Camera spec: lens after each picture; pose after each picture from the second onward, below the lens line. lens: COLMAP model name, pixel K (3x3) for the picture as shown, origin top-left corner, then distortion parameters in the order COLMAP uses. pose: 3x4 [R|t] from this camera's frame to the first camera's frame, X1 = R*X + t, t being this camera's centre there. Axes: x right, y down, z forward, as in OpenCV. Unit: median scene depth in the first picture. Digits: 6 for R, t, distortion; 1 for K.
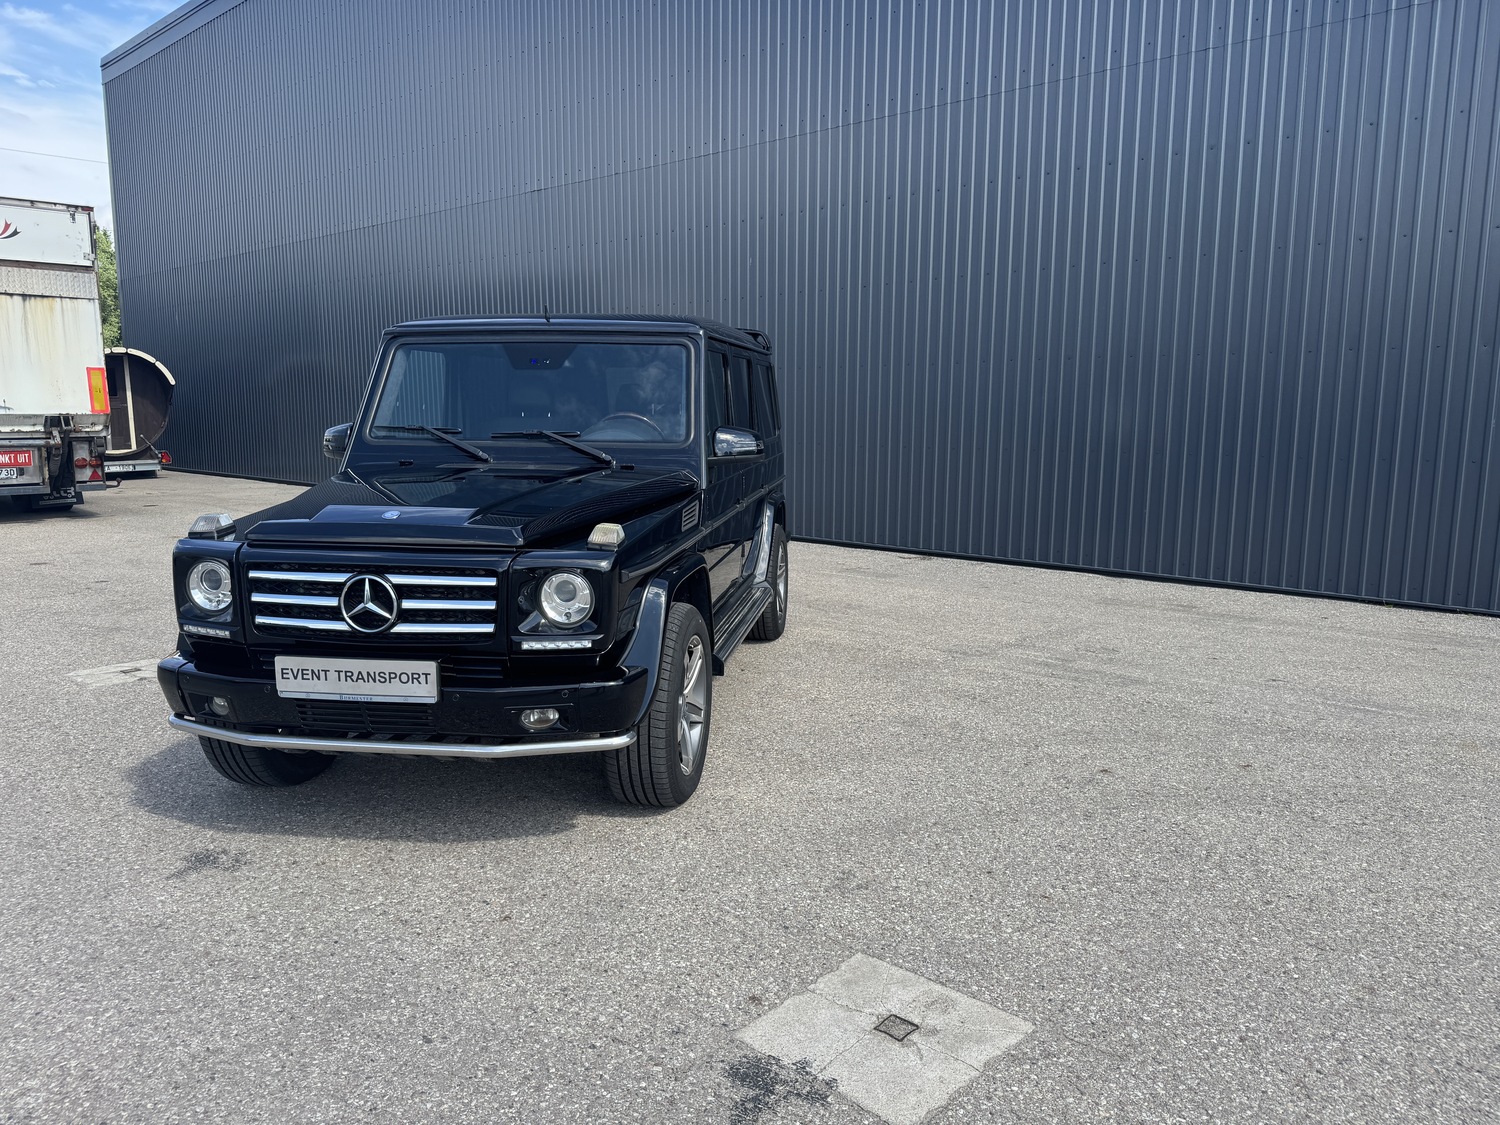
lens RADIAL K [[1082.7, 0, 731.8], [0, 1082.7, 564.9], [0, 0, 1]] dist [0.032152, -0.024336]
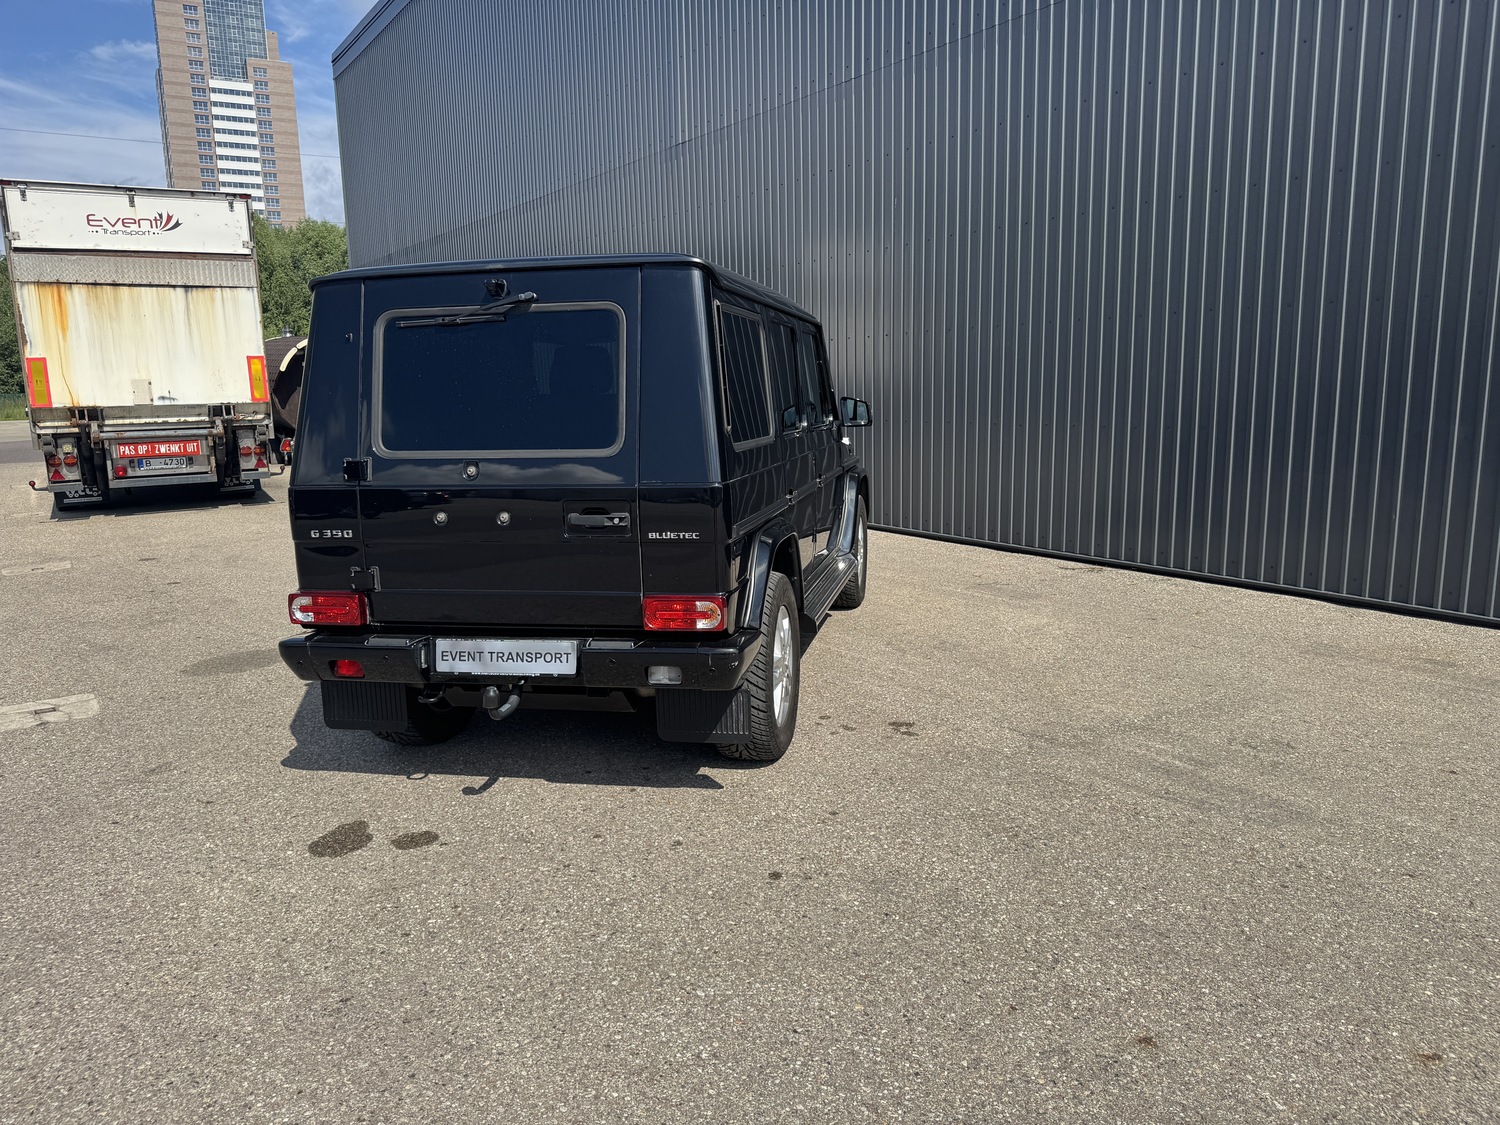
lens RADIAL K [[1082.7, 0, 731.8], [0, 1082.7, 564.9], [0, 0, 1]] dist [0.032152, -0.024336]
pose [[0.970900, 0.015621, -0.238977, 0.087830], [-0.008300, 0.999466, 0.031608, -0.025095], [0.239343, -0.028704, 0.970511, 0.133031]]
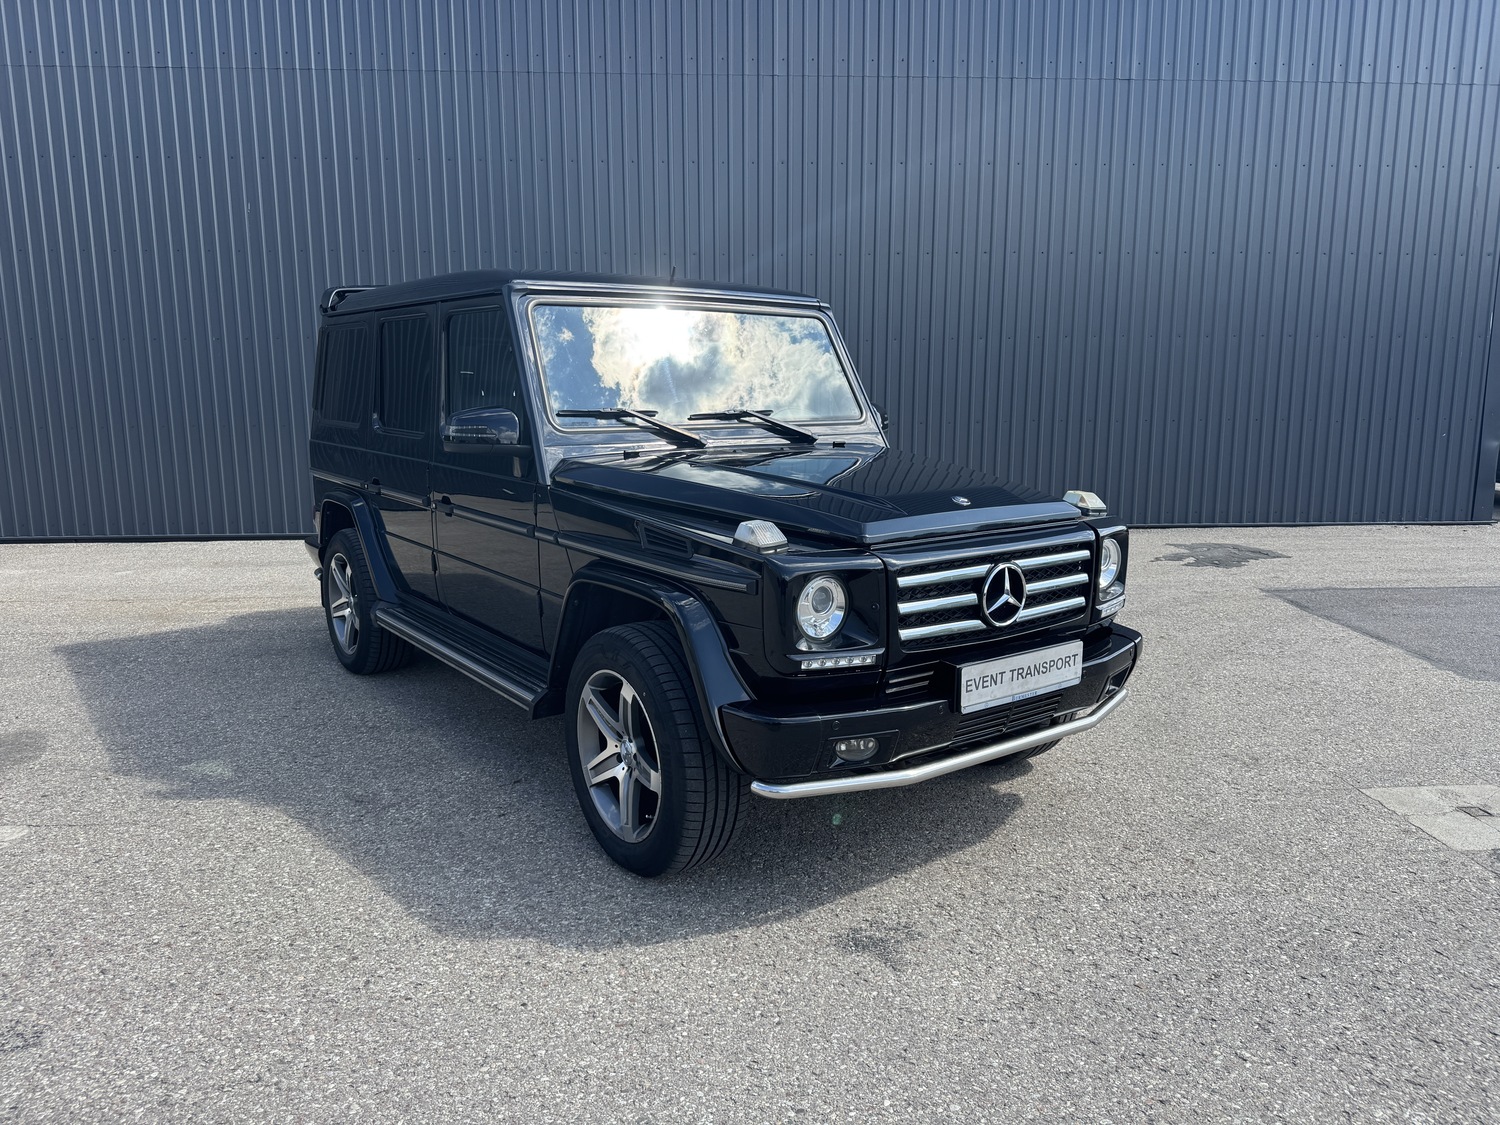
lens RADIAL K [[1082.7, 0, 731.8], [0, 1082.7, 564.9], [0, 0, 1]] dist [0.032152, -0.024336]
pose [[0.672286, -0.112128, 0.731751, -0.315333], [0.104898, 0.992918, 0.055775, -0.017574], [-0.732822, 0.039262, 0.679287, 0.147762]]
